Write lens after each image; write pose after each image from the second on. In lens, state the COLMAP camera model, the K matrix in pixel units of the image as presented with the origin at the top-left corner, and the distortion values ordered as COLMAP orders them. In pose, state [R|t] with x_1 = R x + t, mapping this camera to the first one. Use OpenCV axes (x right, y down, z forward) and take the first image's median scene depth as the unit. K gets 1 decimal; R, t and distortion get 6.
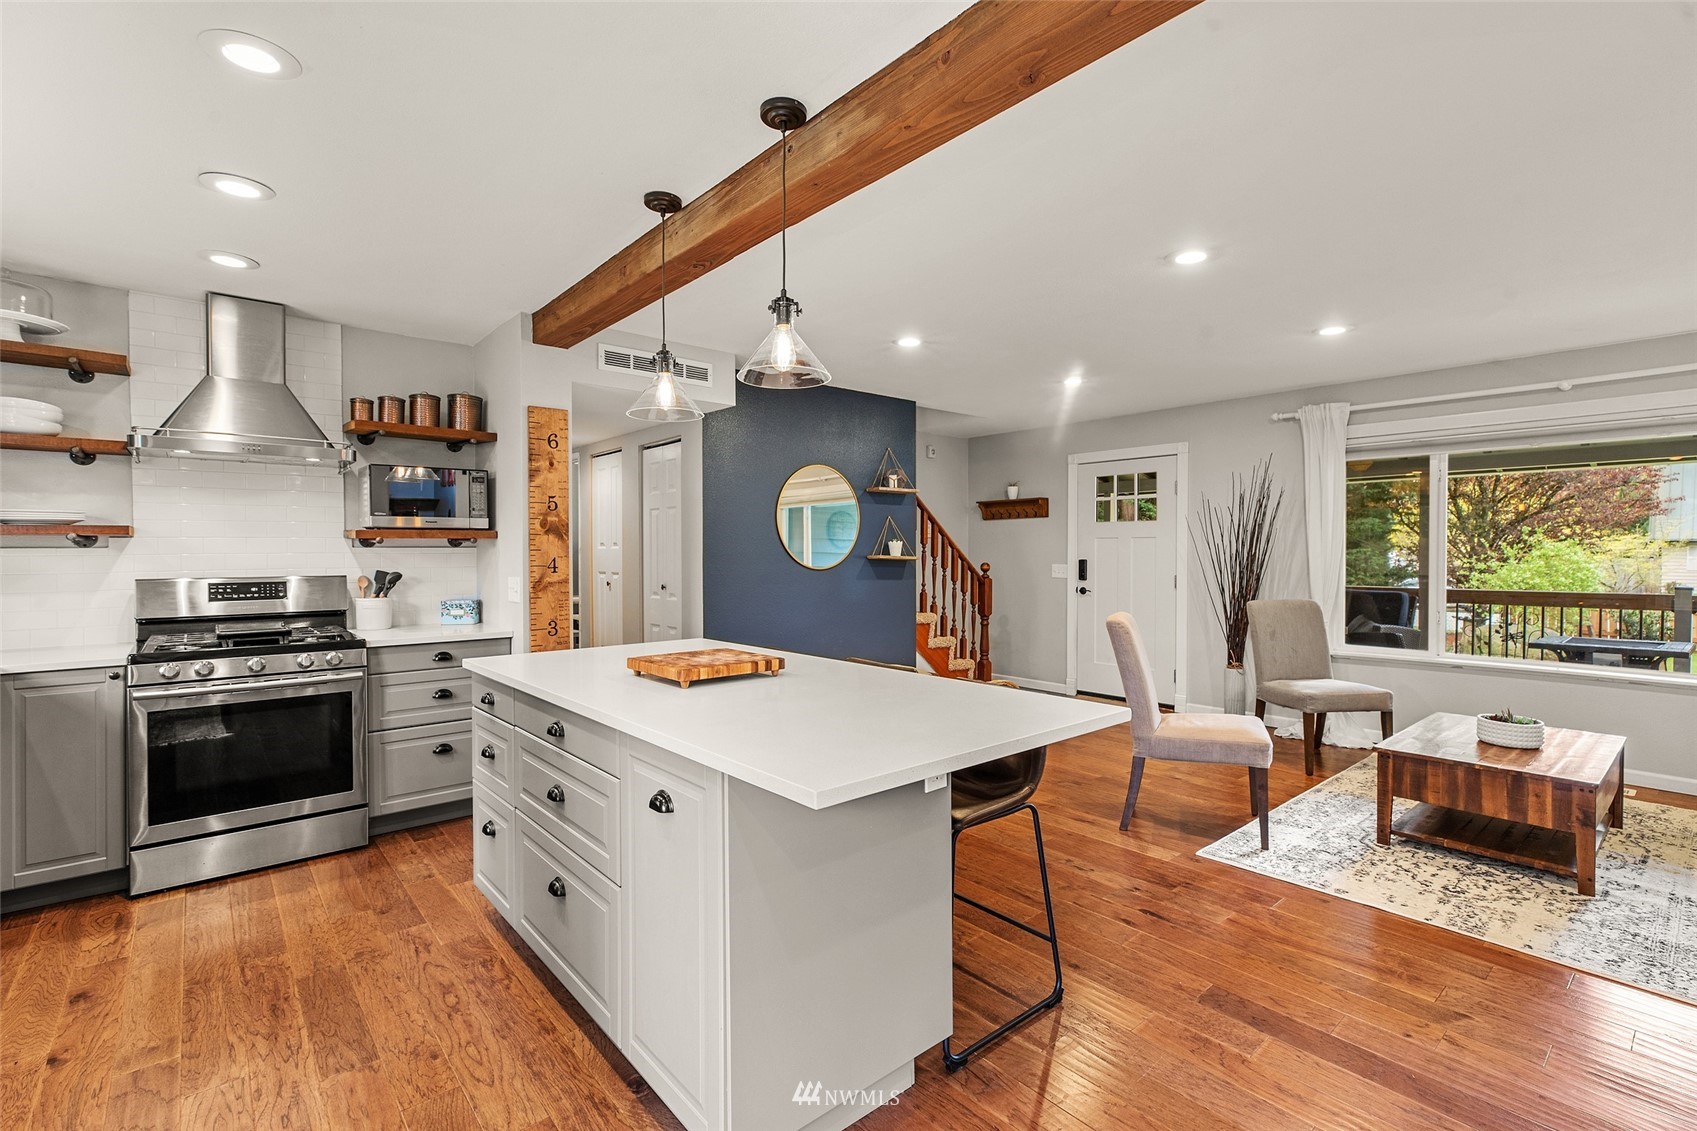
lens RADIAL K [[774.0, 0, 875.2], [0, 774.0, 563.8], [0, 0, 1]] dist [0.004708, -0.000647]
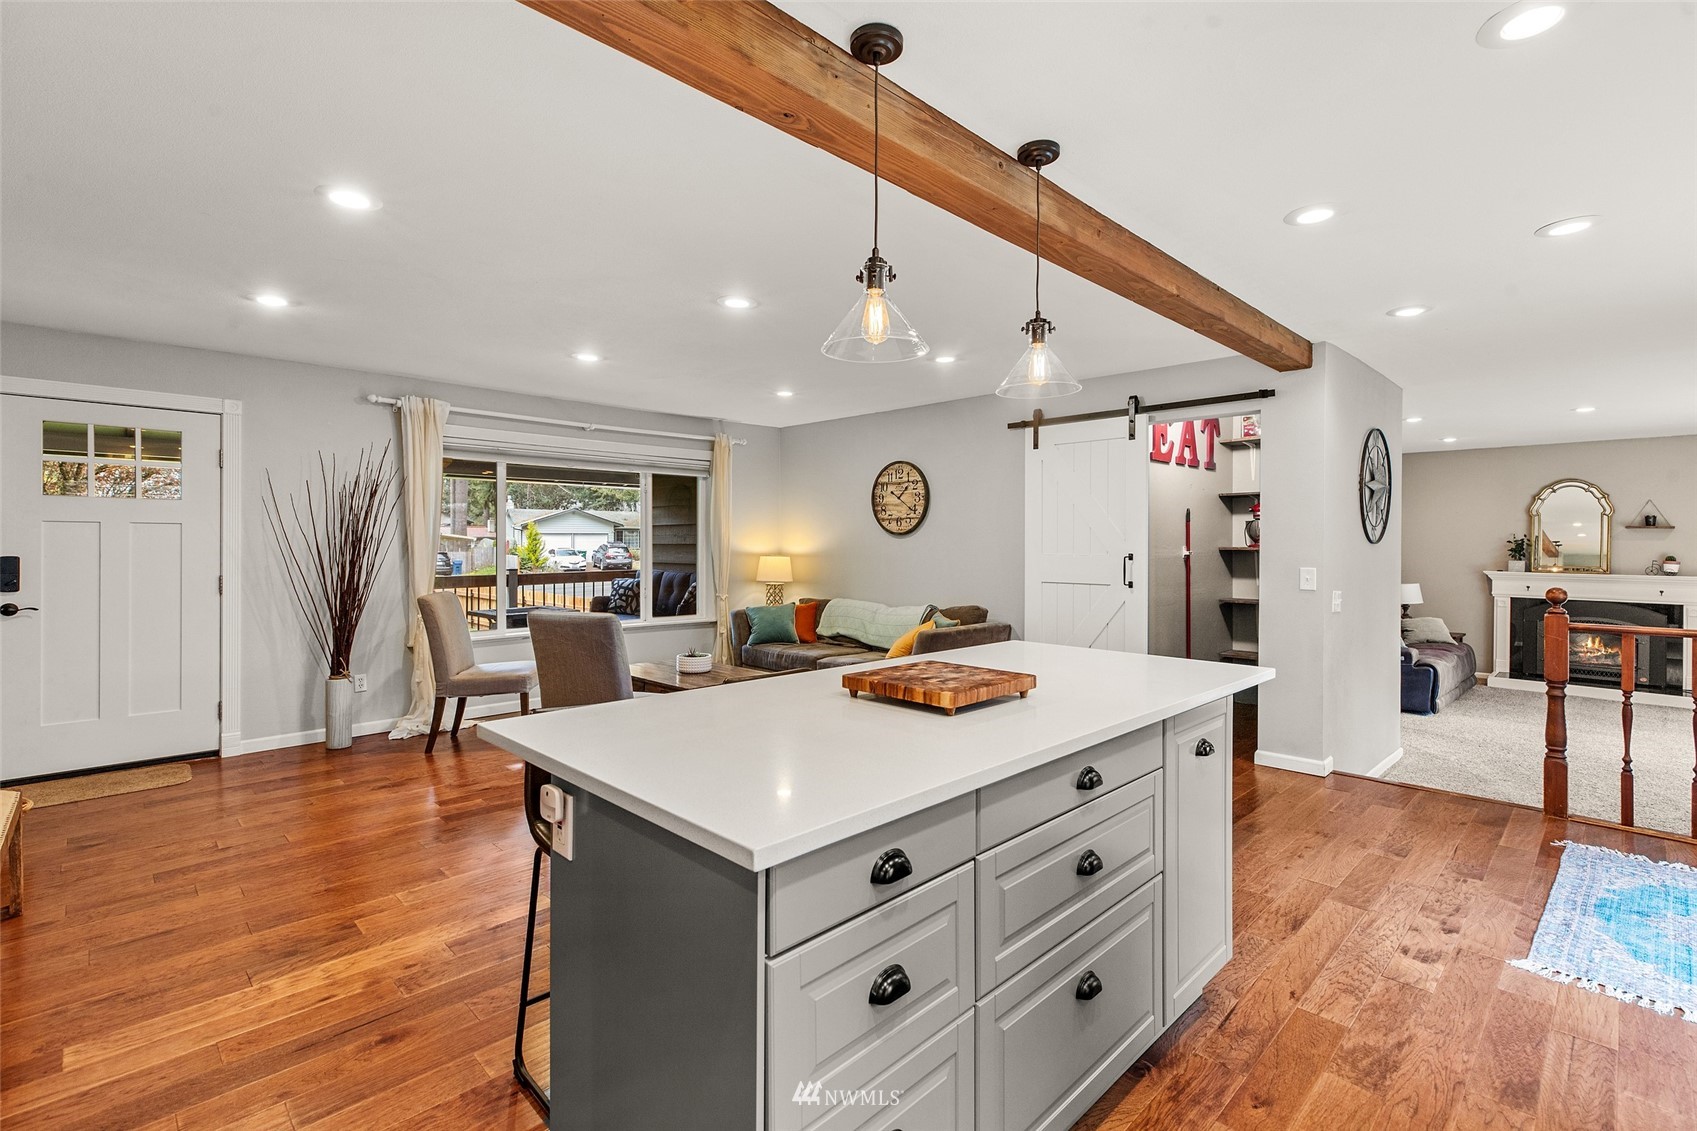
lens RADIAL K [[774.0, 0, 850.1], [0, 774.0, 547.1], [0, 0, 1]] dist [0.004708, -0.000647]
pose [[-0.049343, -0.003073, 0.998777, -0.607850], [0.014411, 0.999889, 0.003788, -0.010031], [-0.998678, 0.014581, -0.049293, 0.663133]]
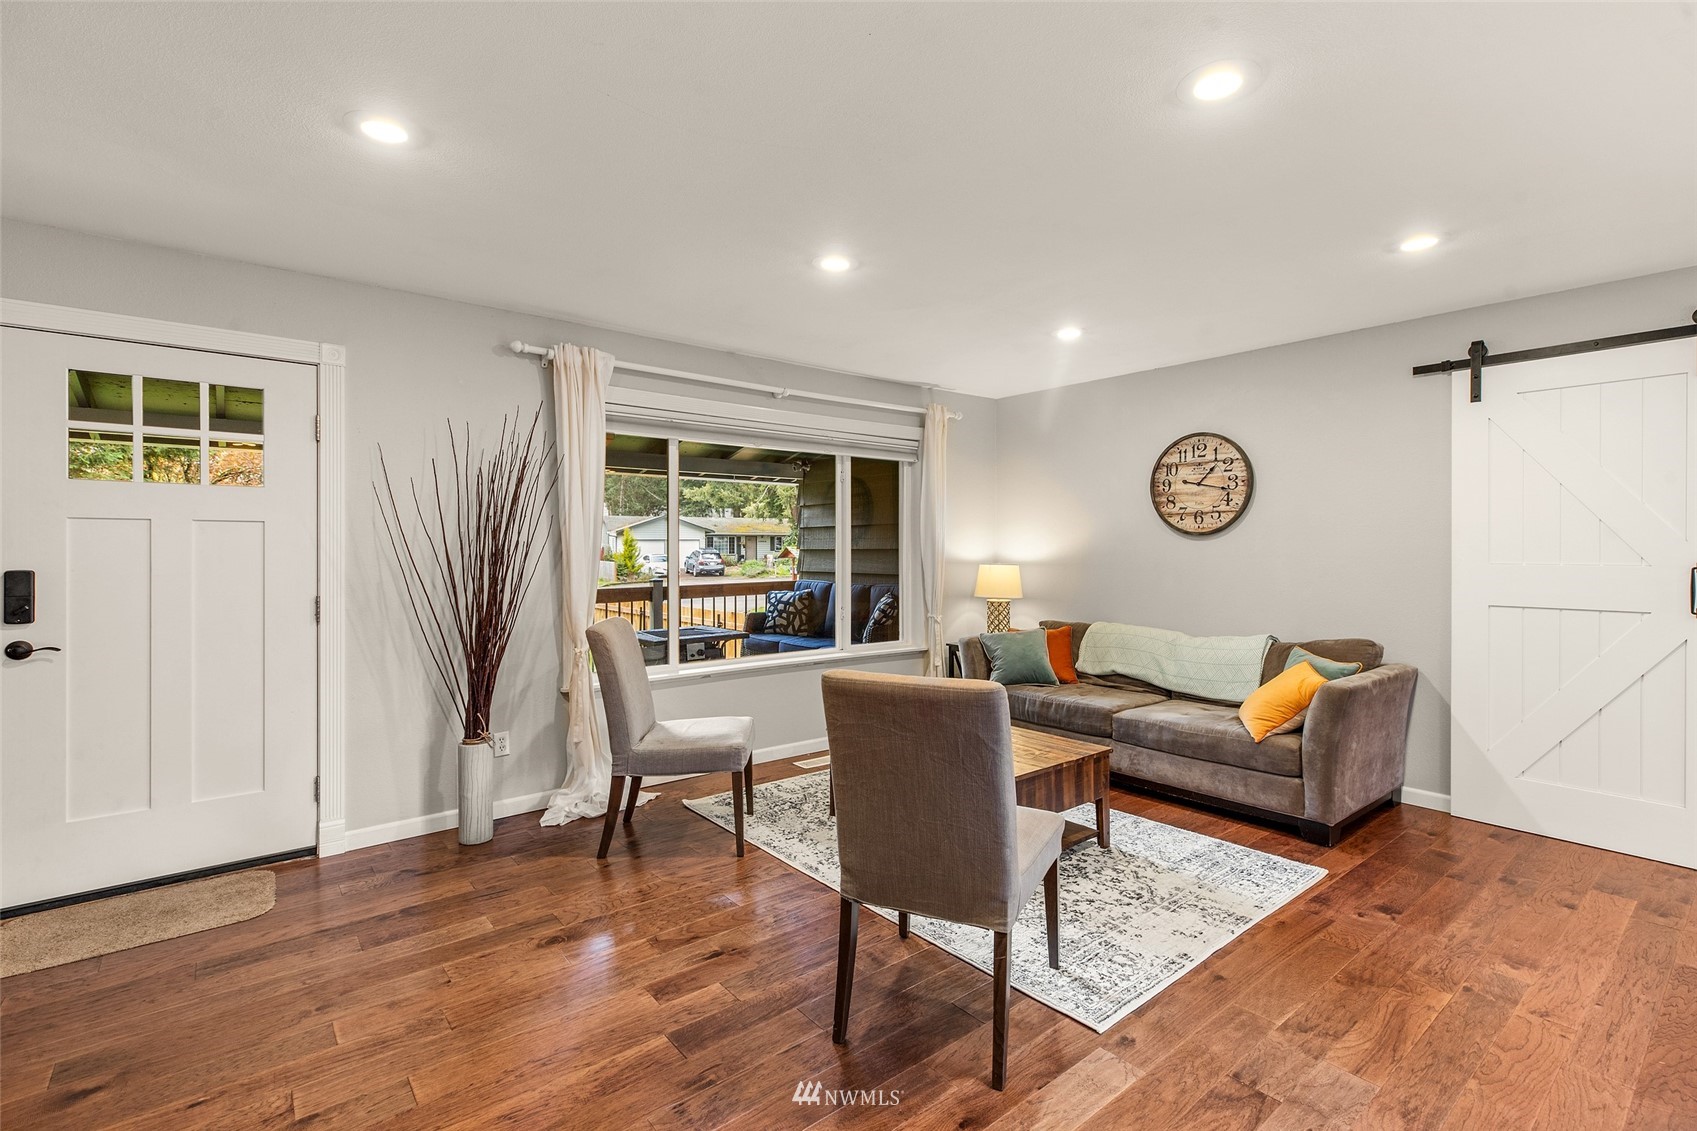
lens RADIAL K [[774.0, 0, 850.1], [0, 774.0, 552.8], [0, 0, 1]] dist [0.004708, -0.000647]
pose [[0.051317, -0.003476, 0.998676, -0.179806], [0.017556, 0.999843, 0.002578, -0.014207], [-0.998528, 0.017400, 0.051370, 0.950782]]
